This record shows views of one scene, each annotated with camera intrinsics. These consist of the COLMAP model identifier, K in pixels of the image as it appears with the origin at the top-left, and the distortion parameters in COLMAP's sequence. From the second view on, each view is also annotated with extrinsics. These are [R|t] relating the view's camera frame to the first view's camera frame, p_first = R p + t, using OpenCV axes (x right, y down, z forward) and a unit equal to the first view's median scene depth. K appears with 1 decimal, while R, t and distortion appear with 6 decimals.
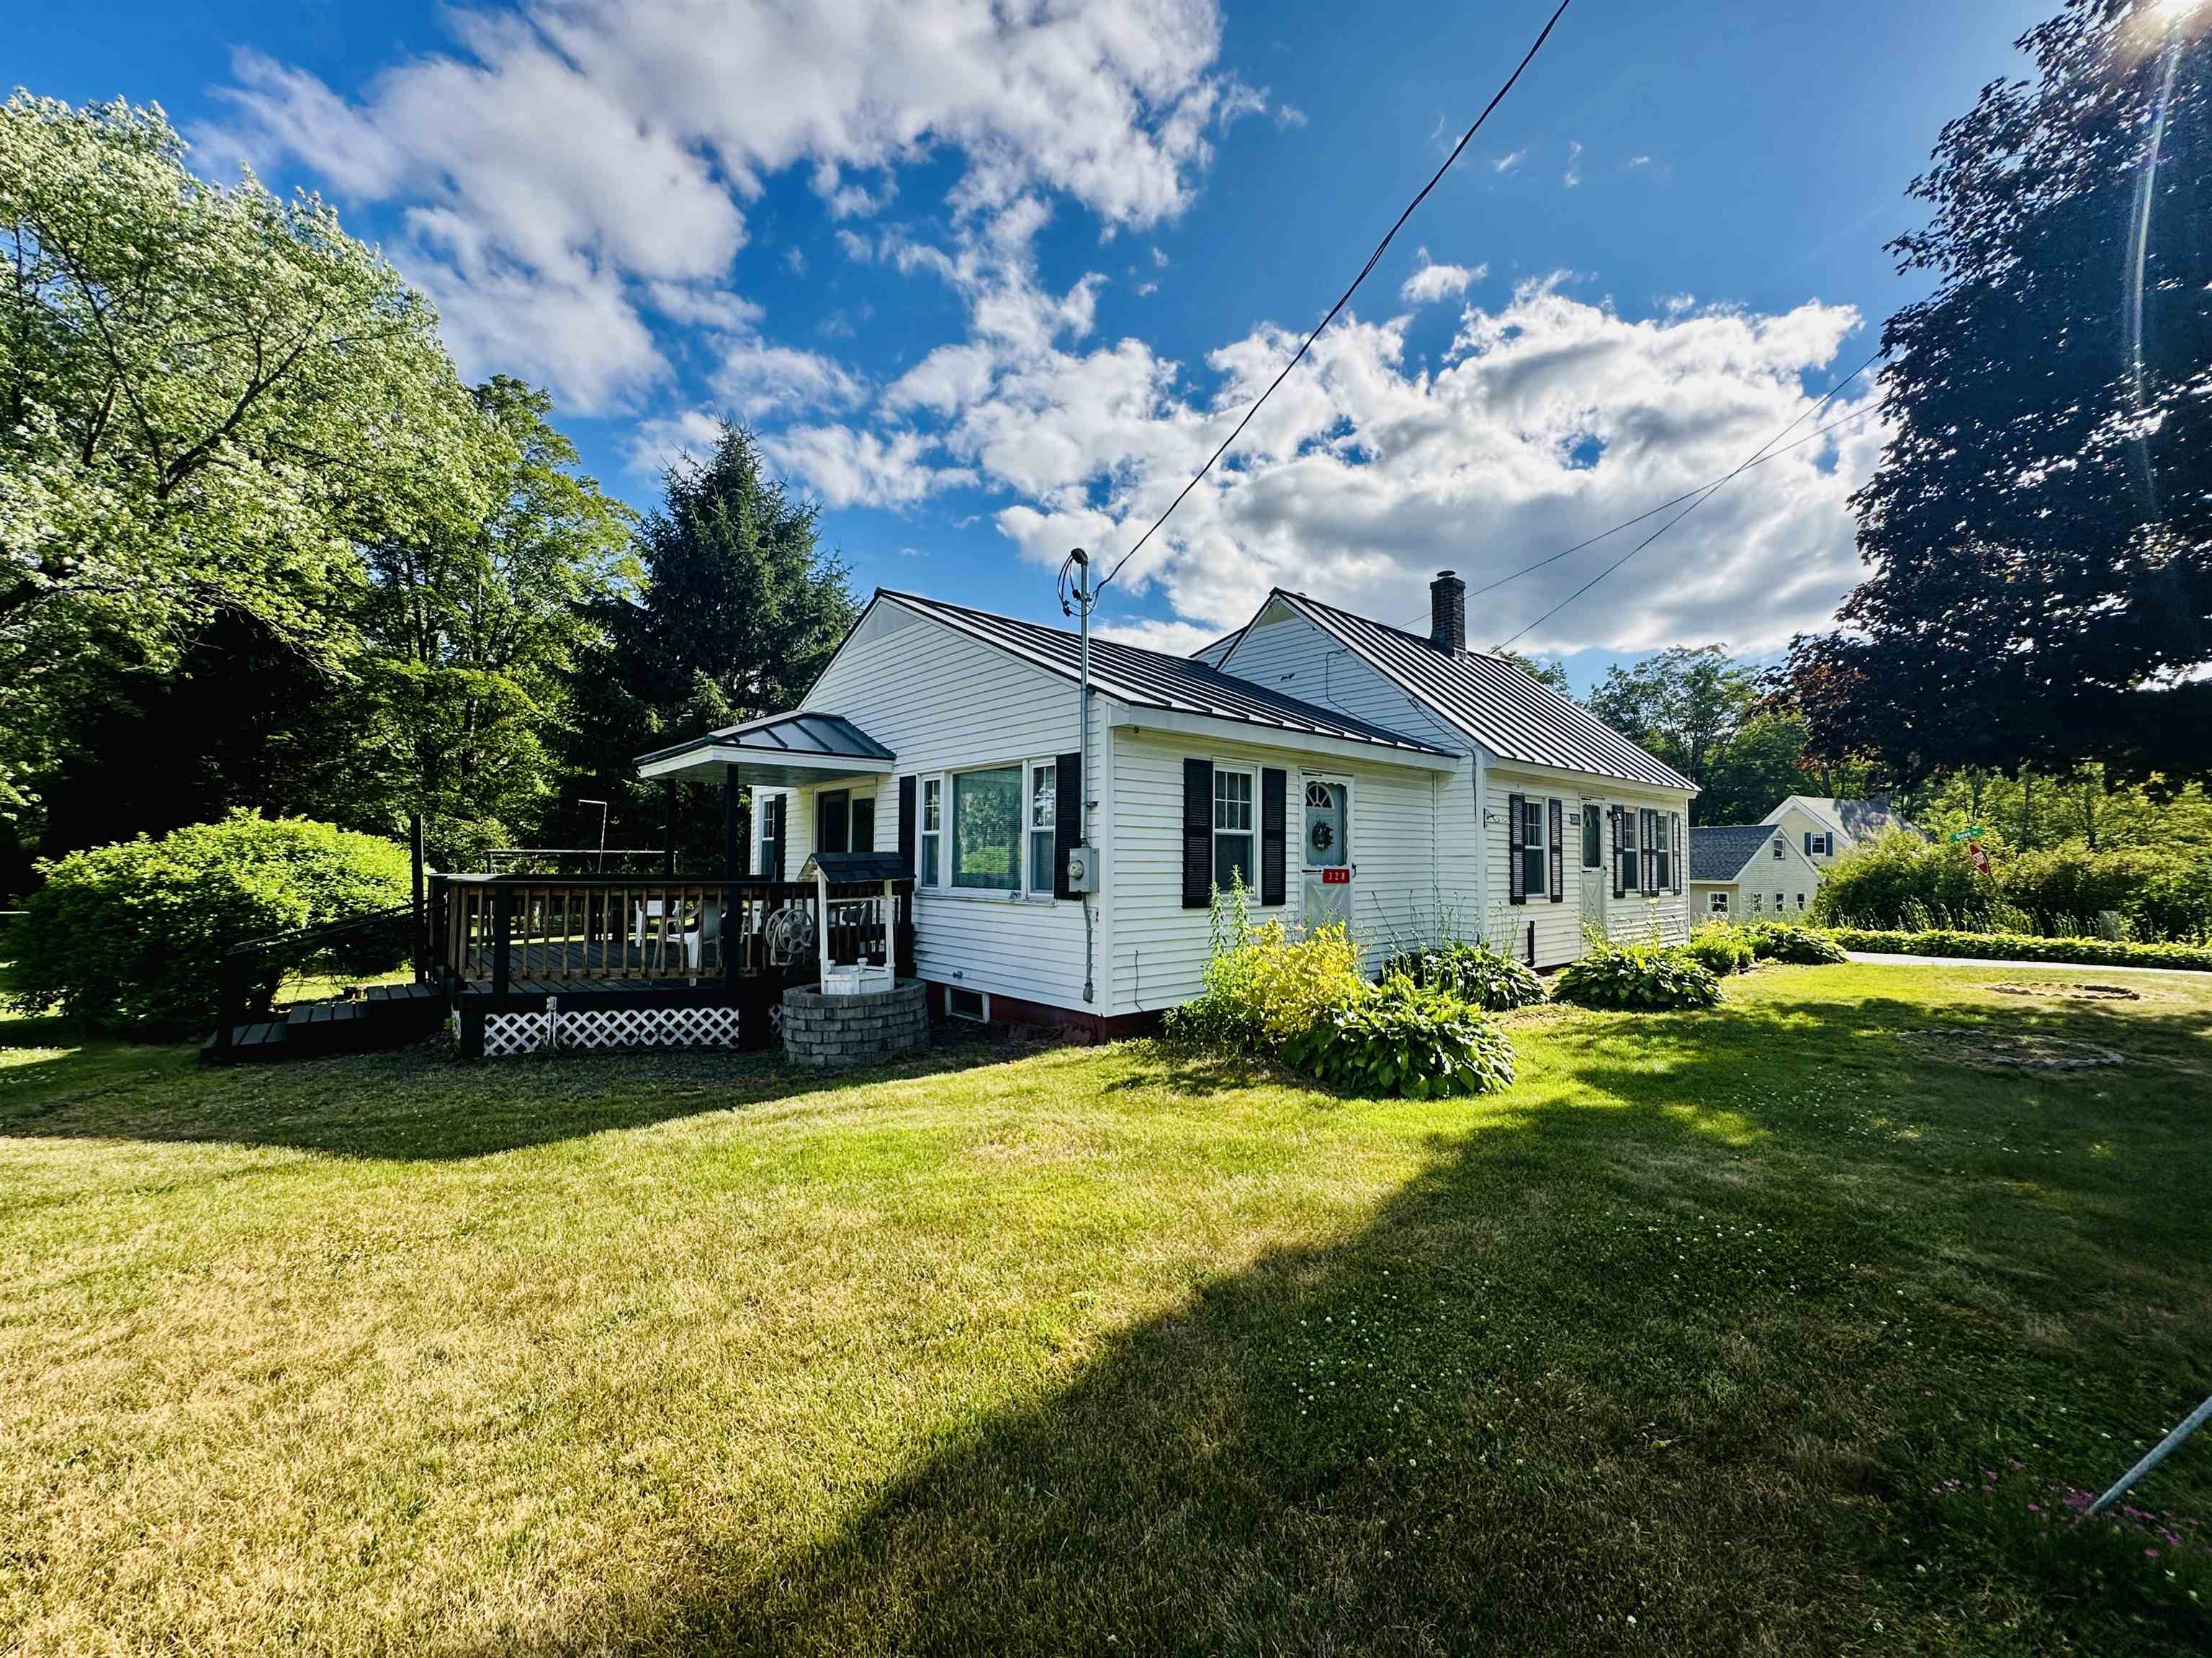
lens RADIAL K [[889.6, 0, 1106.0], [0, 889.6, 829.0], [0, 0, 1]] dist [0.001777, 0.000815]
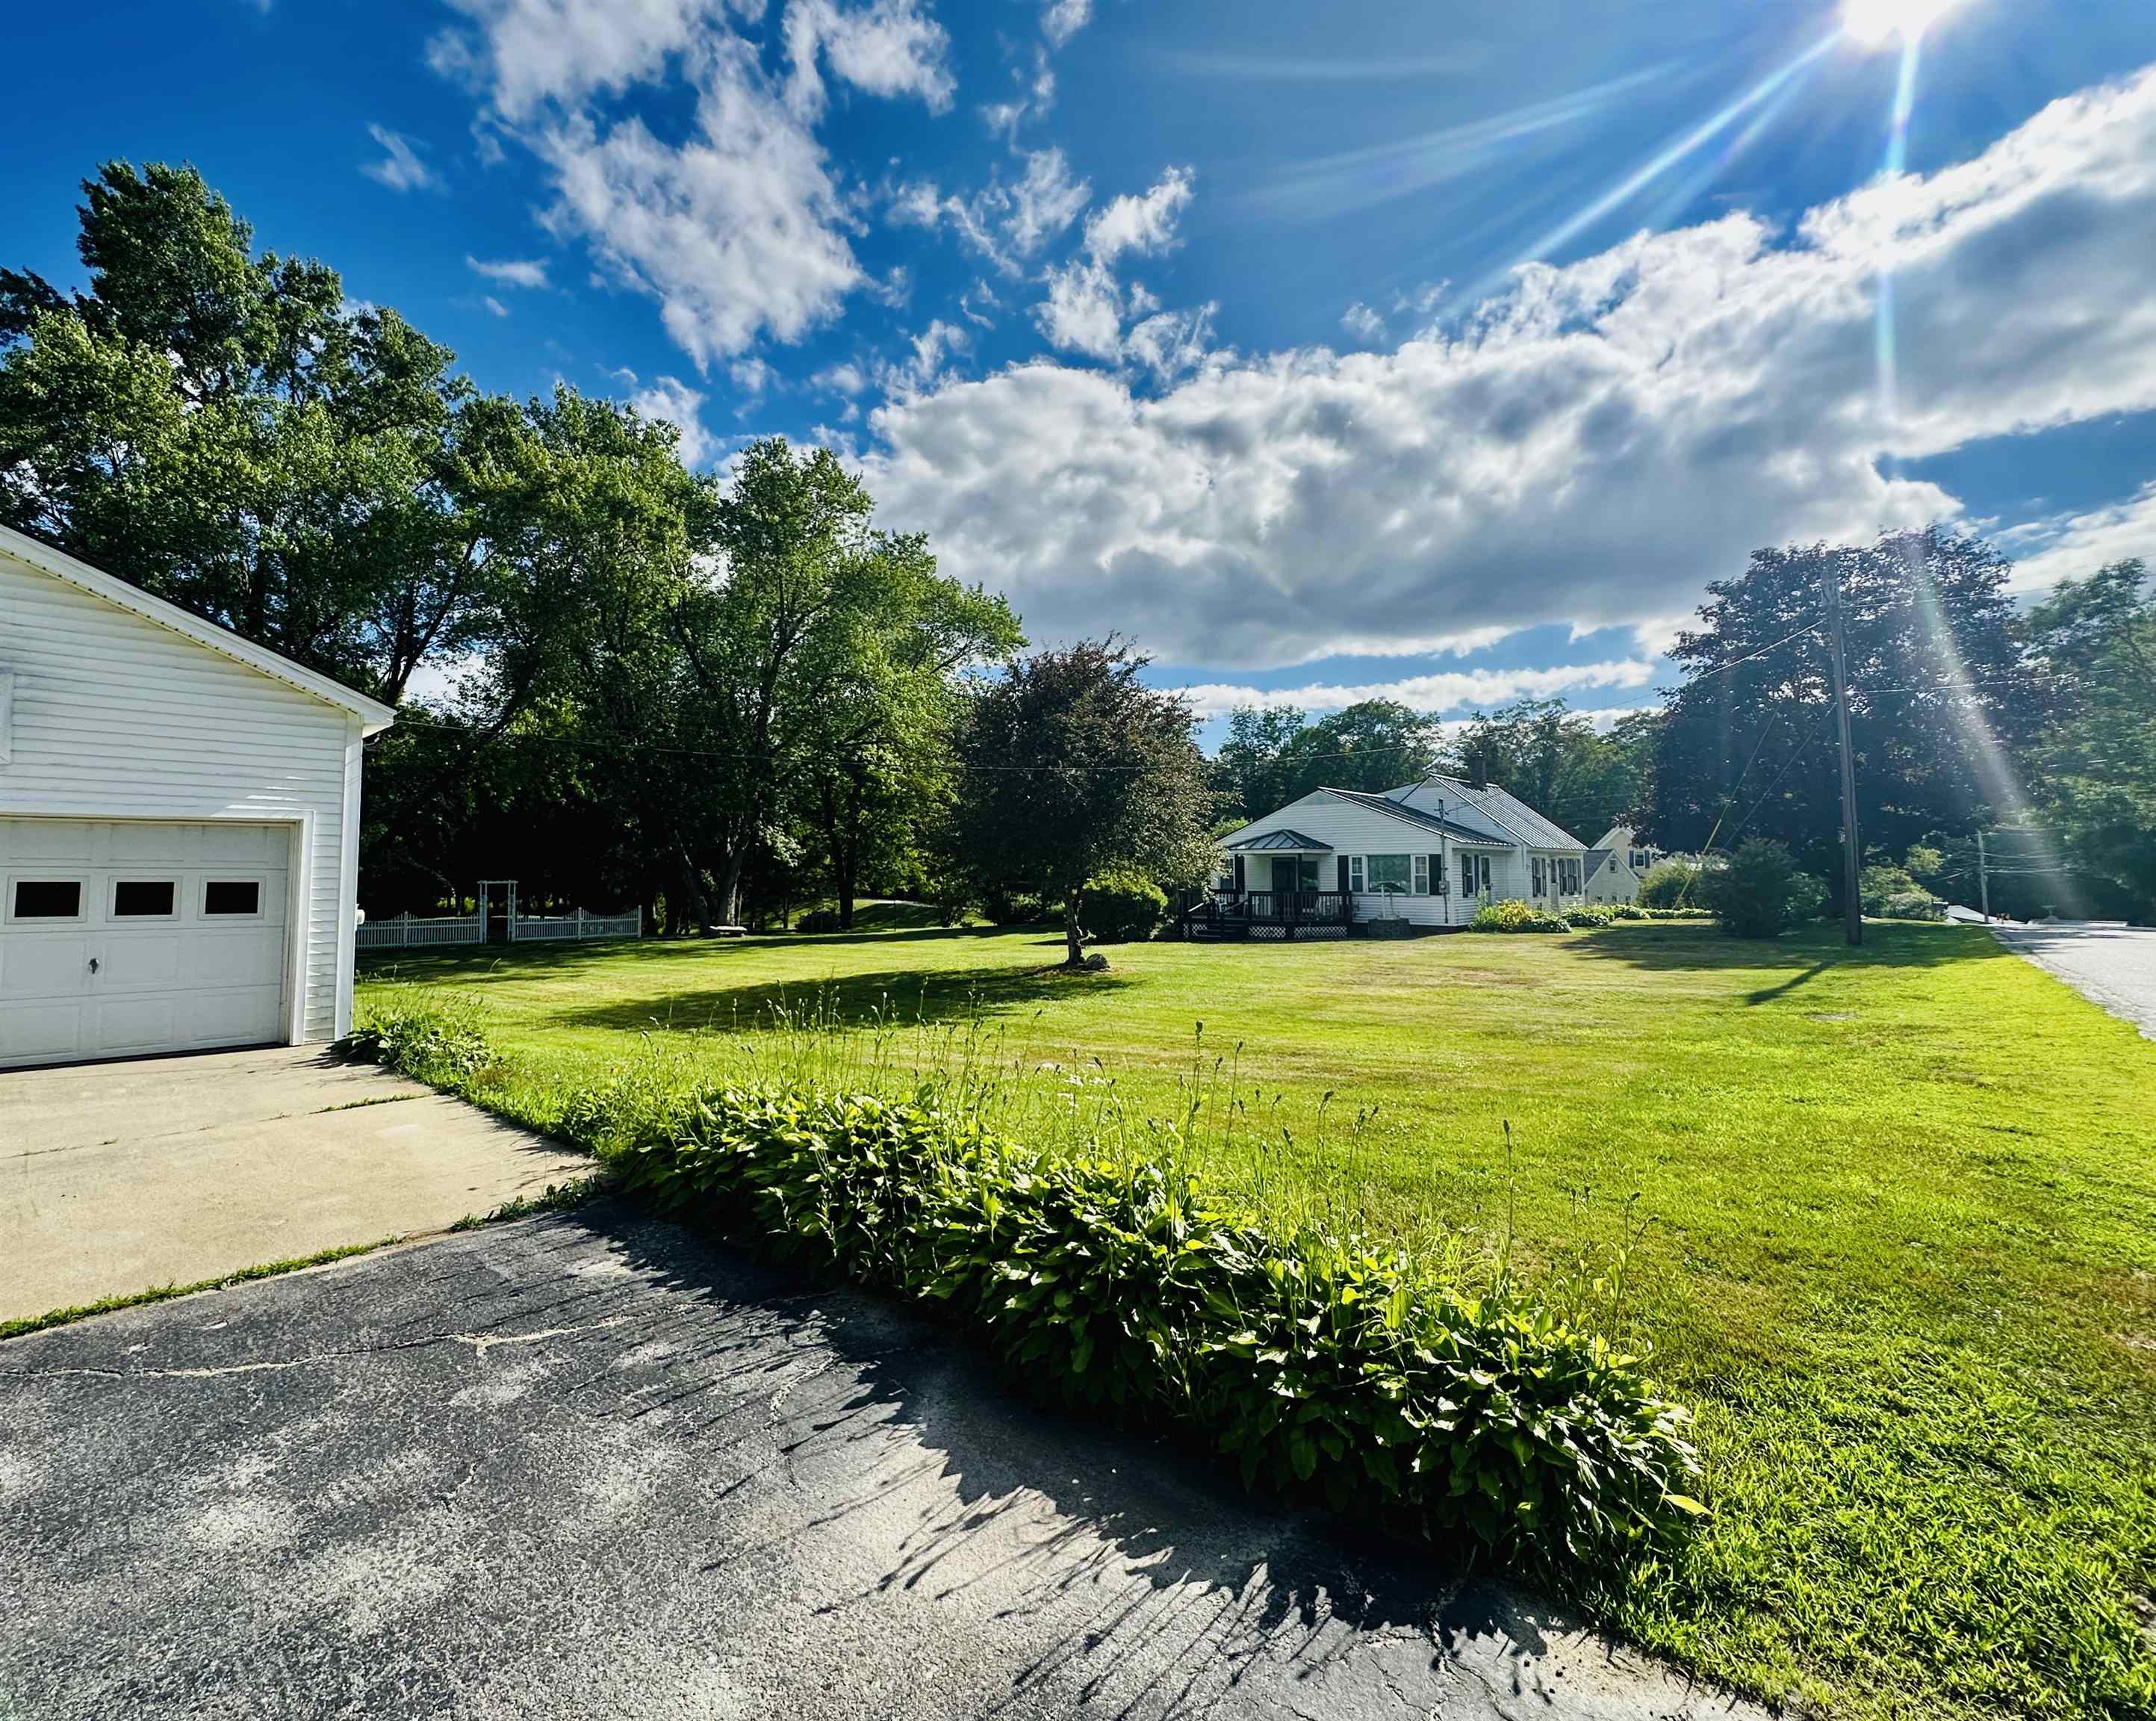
lens RADIAL K [[970.7, 0, 957.3], [0, 970.7, 825.5], [0, 0, 1]] dist [-0.001487, -0.000403]
pose [[0.998157, -0.006540, 0.060325, -1.547344], [0.007356, 0.999884, -0.013322, -0.114866], [-0.060231, 0.013741, 0.998090, -1.959454]]
